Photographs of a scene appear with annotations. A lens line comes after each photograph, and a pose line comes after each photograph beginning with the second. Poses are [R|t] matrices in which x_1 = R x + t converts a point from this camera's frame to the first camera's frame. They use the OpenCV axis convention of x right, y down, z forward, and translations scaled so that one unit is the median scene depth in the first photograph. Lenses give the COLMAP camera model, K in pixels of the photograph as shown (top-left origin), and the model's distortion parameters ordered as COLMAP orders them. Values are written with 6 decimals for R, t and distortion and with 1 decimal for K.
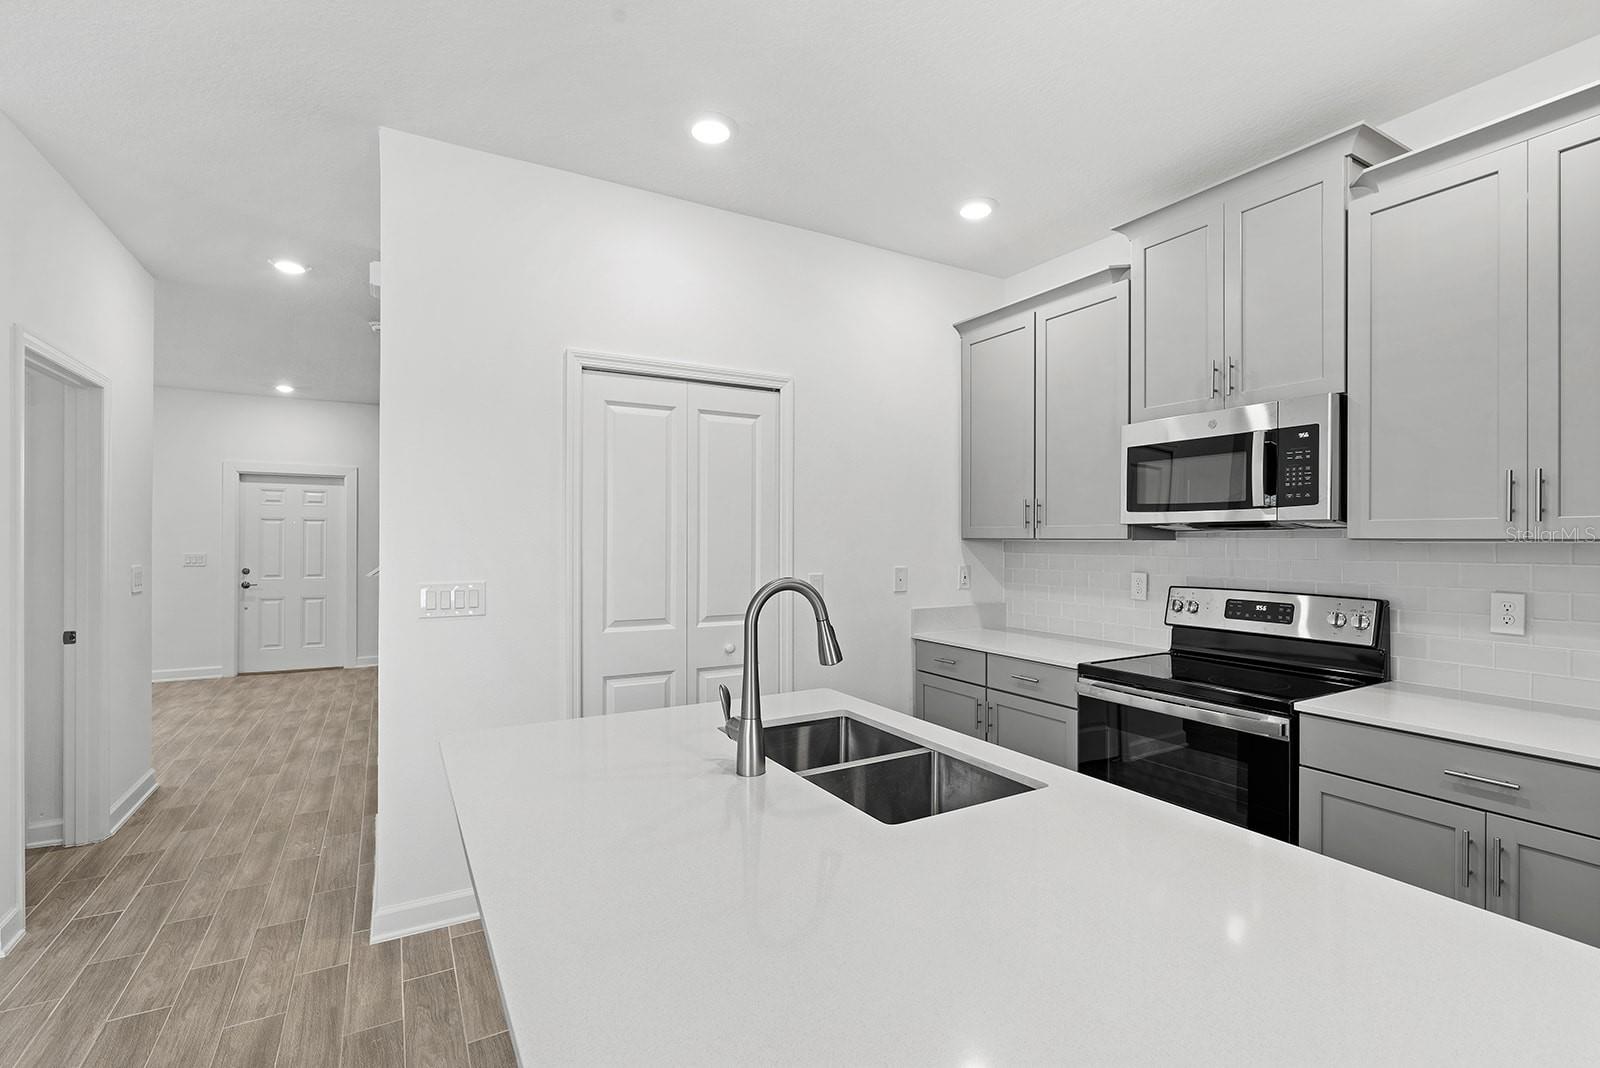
lens RADIAL K [[726.8, 0, 814.3], [0, 726.8, 537.2], [0, 0, 1]] dist [-0.008001, 0.001650]
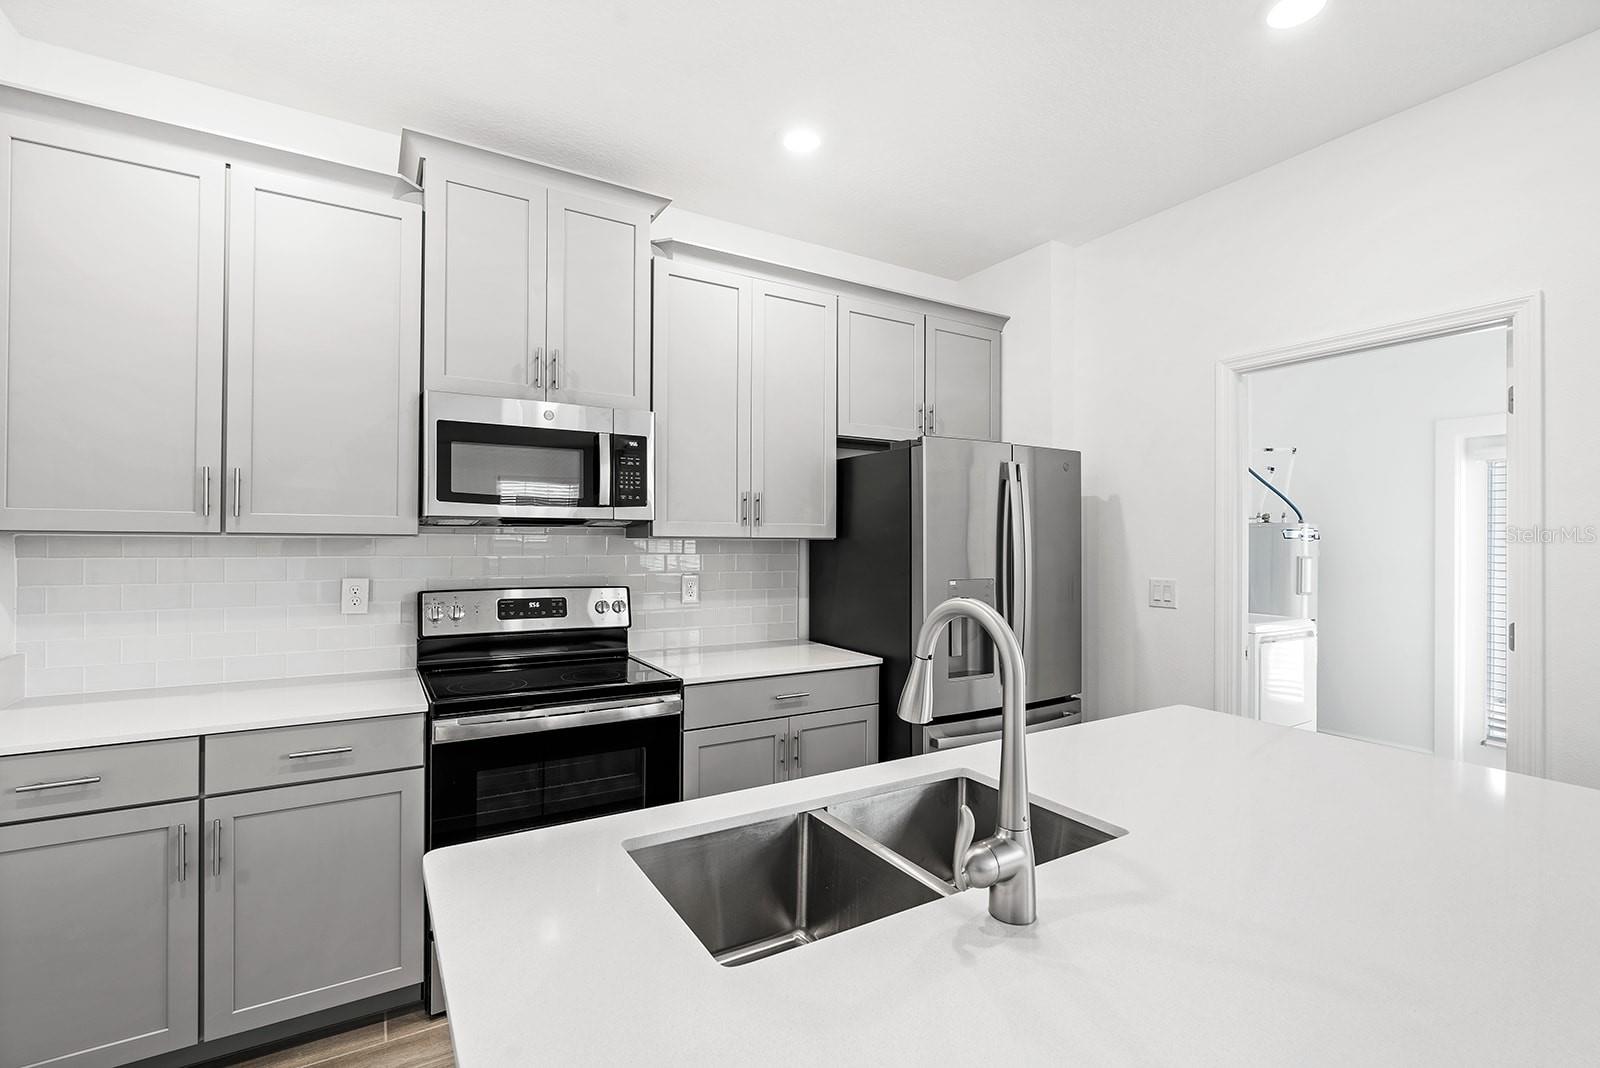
lens RADIAL K [[726.8, 0, 796.6], [0, 726.8, 534.4], [0, 0, 1]] dist [-0.008001, 0.001650]
pose [[-0.015525, 0.002339, 0.999877, -0.406982], [-0.011395, 0.999932, -0.002516, -0.000817], [-0.999815, -0.011433, -0.015498, 0.683495]]
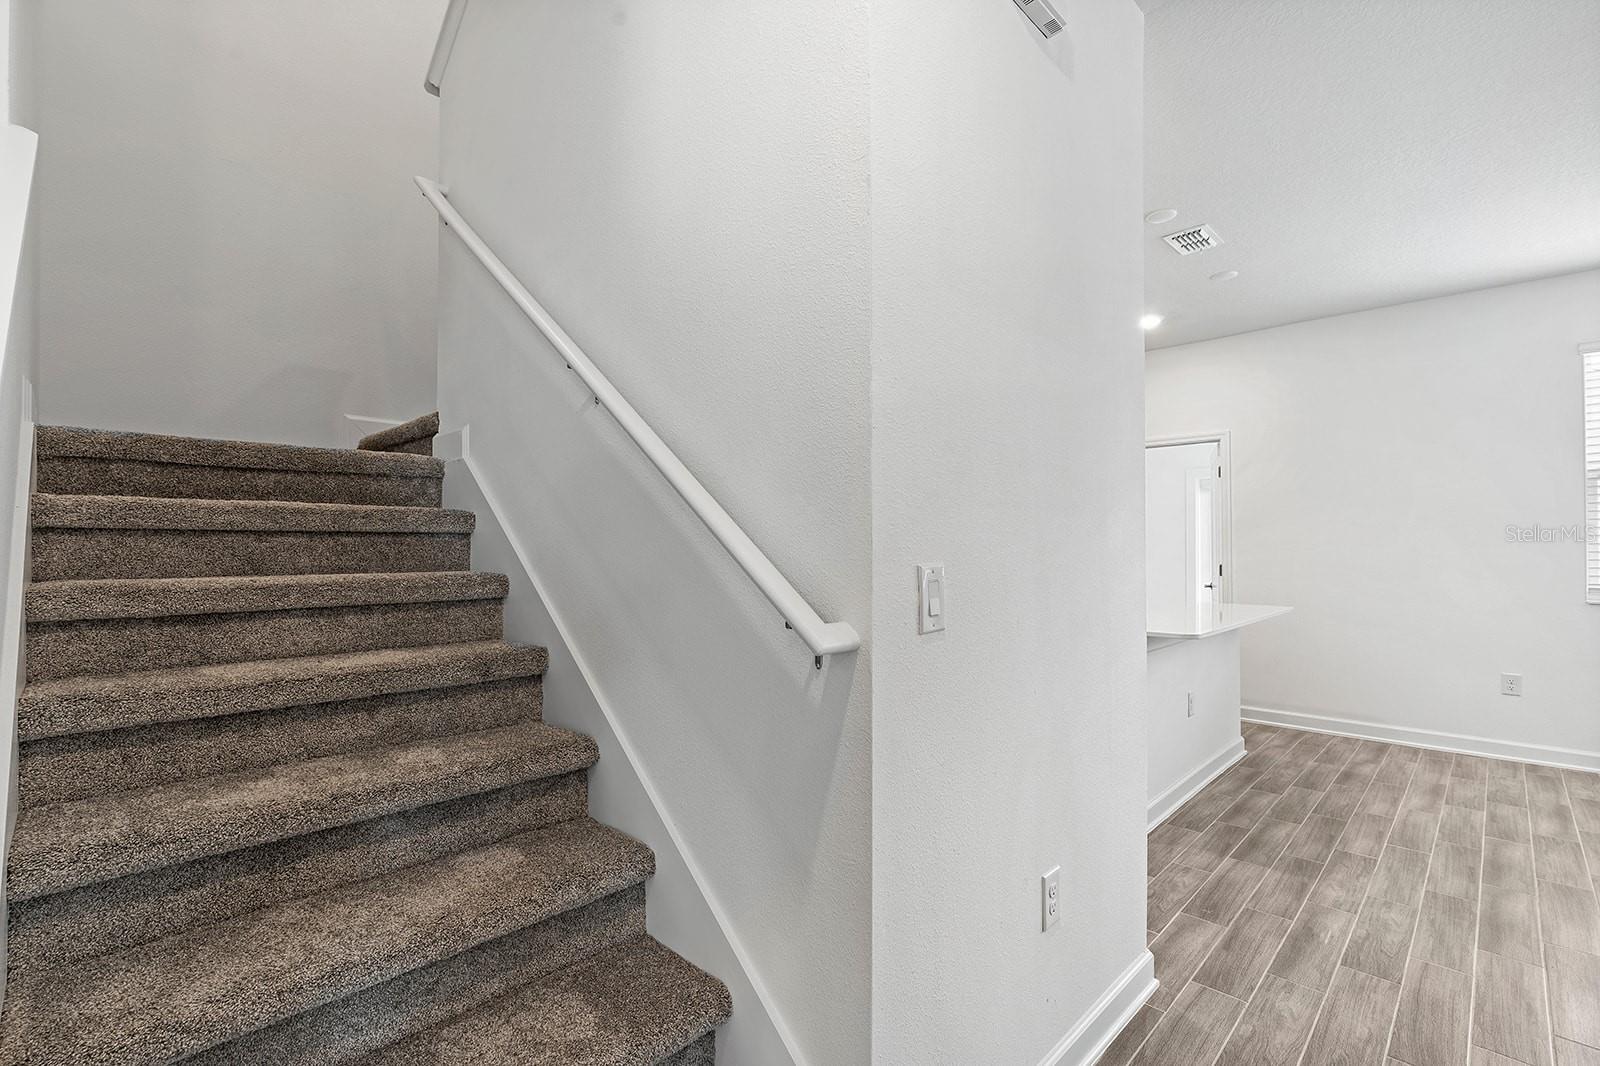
lens RADIAL K [[726.8, 0, 790.9], [0, 726.8, 534.0], [0, 0, 1]] dist [-0.008001, 0.001650]
pose [[-0.304027, 0.012295, 0.952584, -1.218064], [-0.008177, 0.999846, -0.015515, 0.060274], [-0.952628, -0.012506, -0.303880, 1.588169]]
